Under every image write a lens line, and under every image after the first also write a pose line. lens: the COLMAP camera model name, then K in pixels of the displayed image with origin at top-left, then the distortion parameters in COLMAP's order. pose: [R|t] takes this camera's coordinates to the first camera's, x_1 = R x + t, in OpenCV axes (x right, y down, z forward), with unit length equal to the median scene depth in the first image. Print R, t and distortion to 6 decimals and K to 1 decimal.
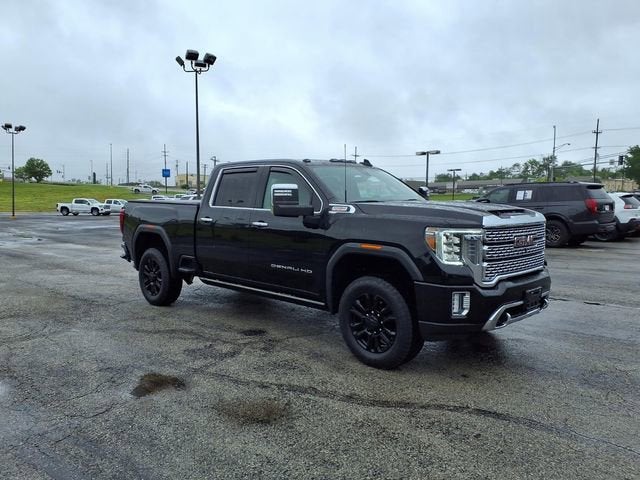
lens RADIAL K [[509.7, 0, 318.5], [0, 509.7, 235.6], [0, 0, 1]] dist [0.086618, -0.130030]
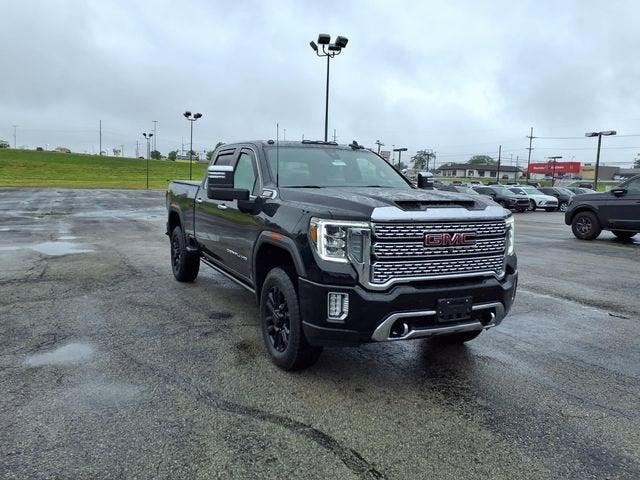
lens RADIAL K [[509.7, 0, 318.5], [0, 509.7, 235.6], [0, 0, 1]] dist [0.086618, -0.130030]
pose [[0.946561, 0.056591, -0.317520, 0.374394], [-0.046765, 0.998164, 0.038492, -0.013953], [0.319116, -0.021586, 0.947470, 0.127471]]
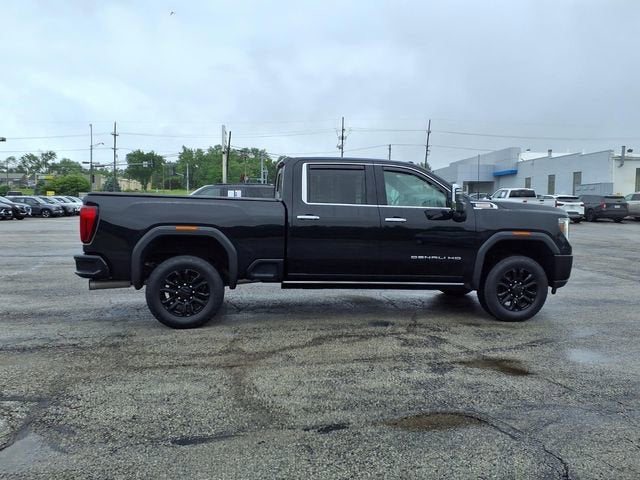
lens RADIAL K [[509.7, 0, 318.5], [0, 509.7, 235.6], [0, 0, 1]] dist [0.086618, -0.130030]
pose [[0.603800, -0.043849, 0.795929, -1.065736], [0.039779, 0.998899, 0.024853, -0.023043], [-0.796142, 0.016655, 0.604880, 0.479344]]
